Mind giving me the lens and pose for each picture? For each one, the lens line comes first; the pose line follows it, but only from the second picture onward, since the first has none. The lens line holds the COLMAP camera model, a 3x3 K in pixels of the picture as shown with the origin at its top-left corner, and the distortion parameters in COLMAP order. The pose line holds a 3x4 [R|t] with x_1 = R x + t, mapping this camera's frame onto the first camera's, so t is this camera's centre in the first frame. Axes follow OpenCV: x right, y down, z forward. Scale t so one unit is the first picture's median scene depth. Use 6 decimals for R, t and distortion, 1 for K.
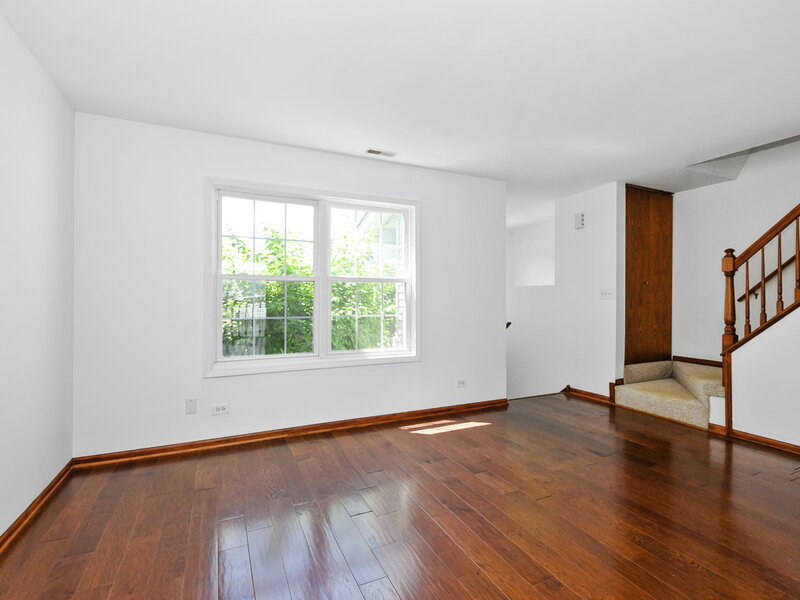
lens RADIAL K [[396.1, 0, 404.7], [0, 396.1, 296.2], [0, 0, 1]] dist [0.002594, -0.000262]
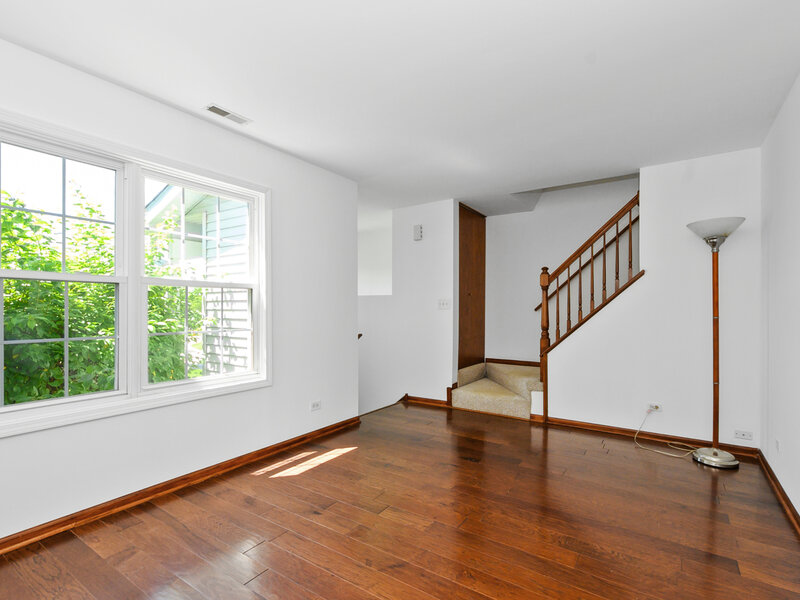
lens RADIAL K [[396.1, 0, 398.3], [0, 396.1, 310.7], [0, 0, 1]] dist [0.002594, -0.000262]
pose [[0.860315, -0.003862, 0.509748, -0.161934], [-0.002908, 0.999918, 0.012484, -0.001362], [-0.509754, -0.012222, 0.860233, 0.179797]]
